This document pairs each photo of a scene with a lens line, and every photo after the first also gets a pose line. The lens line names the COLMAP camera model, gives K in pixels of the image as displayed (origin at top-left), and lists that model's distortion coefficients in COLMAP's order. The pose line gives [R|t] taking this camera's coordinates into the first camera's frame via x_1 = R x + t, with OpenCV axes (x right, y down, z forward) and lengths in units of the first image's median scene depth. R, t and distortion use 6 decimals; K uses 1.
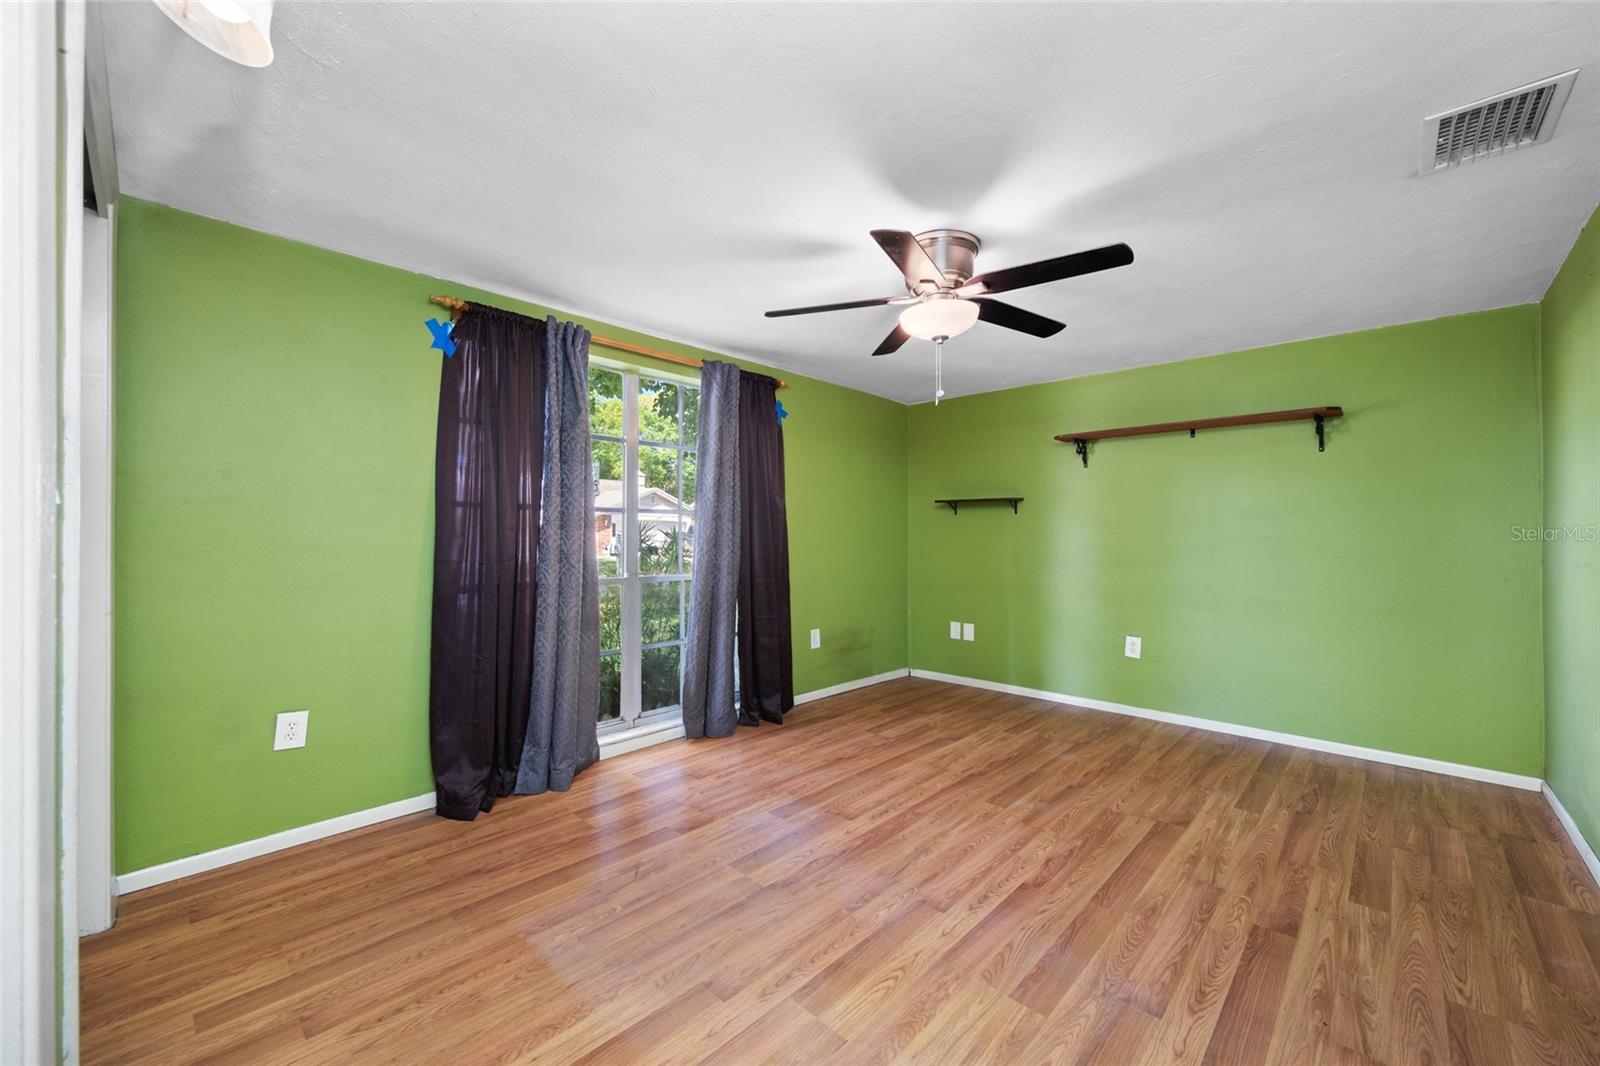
lens RADIAL K [[630.7, 0, 798.9], [0, 630.7, 533.5], [0, 0, 1]] dist [-0.001141, 0.000171]
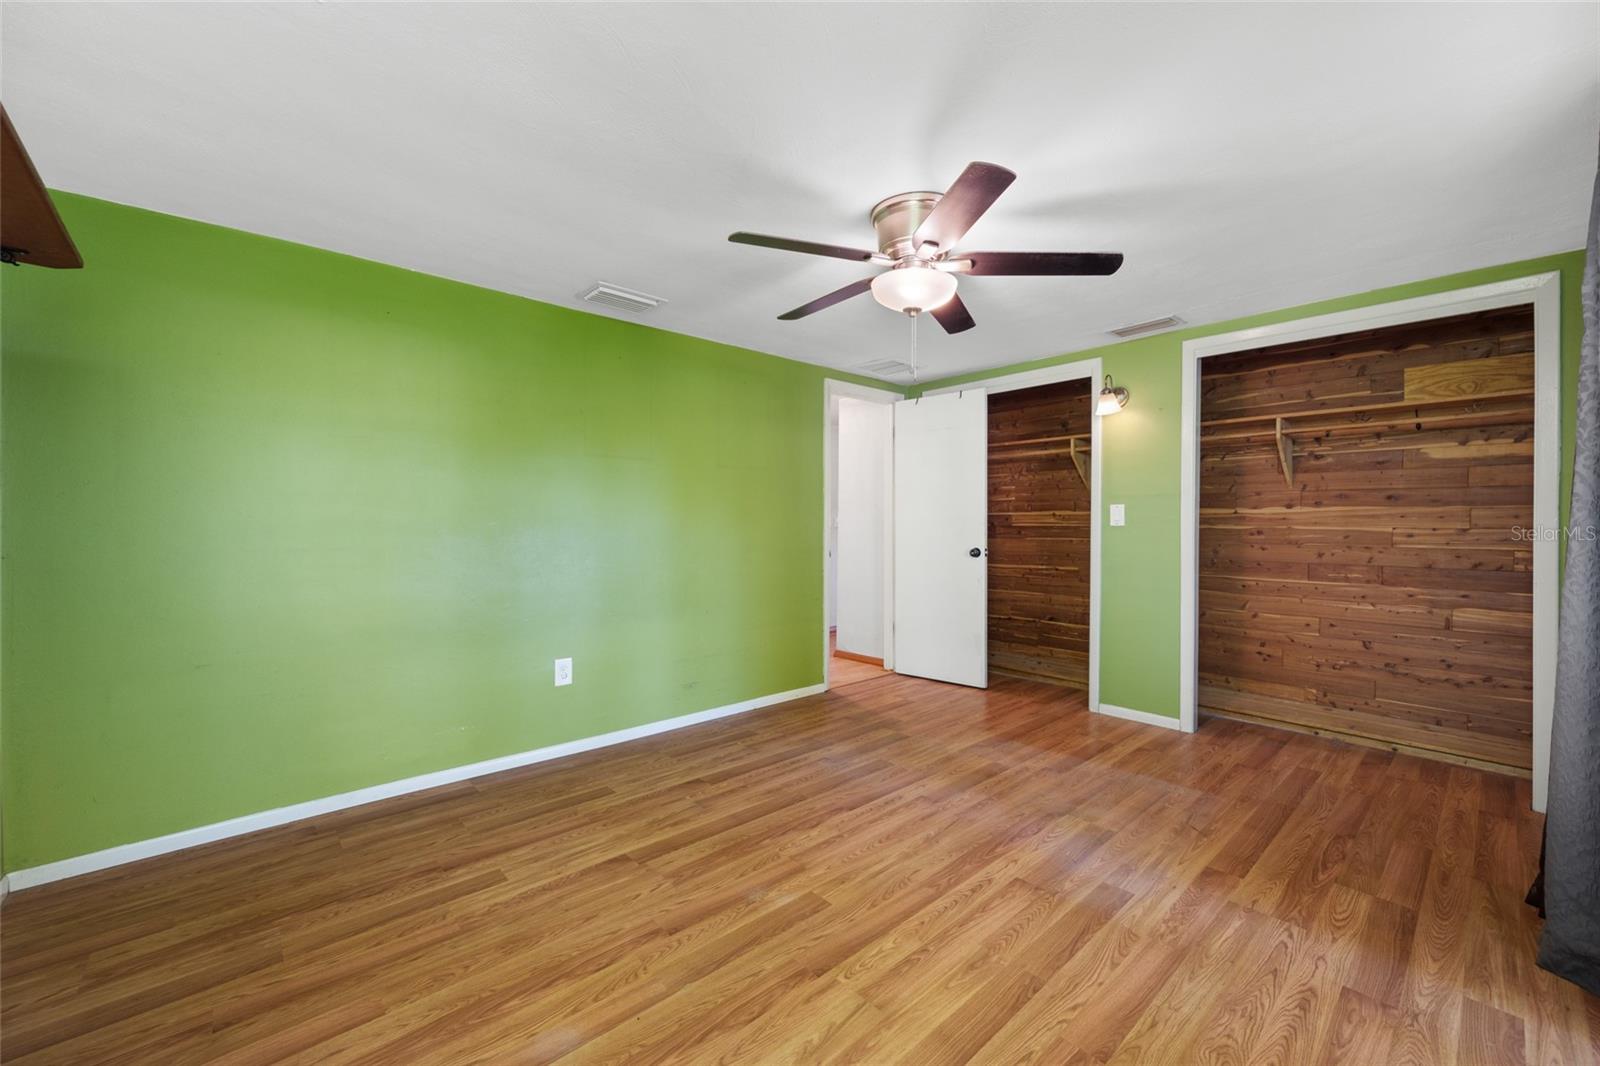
lens RADIAL K [[630.7, 0, 797.4], [0, 630.7, 523.1], [0, 0, 1]] dist [-0.001141, 0.000171]
pose [[-0.996950, -0.004036, 0.077938, 0.331014], [-0.004510, 0.999972, -0.005908, 0.008266], [-0.077912, -0.006241, -0.996941, 2.011048]]
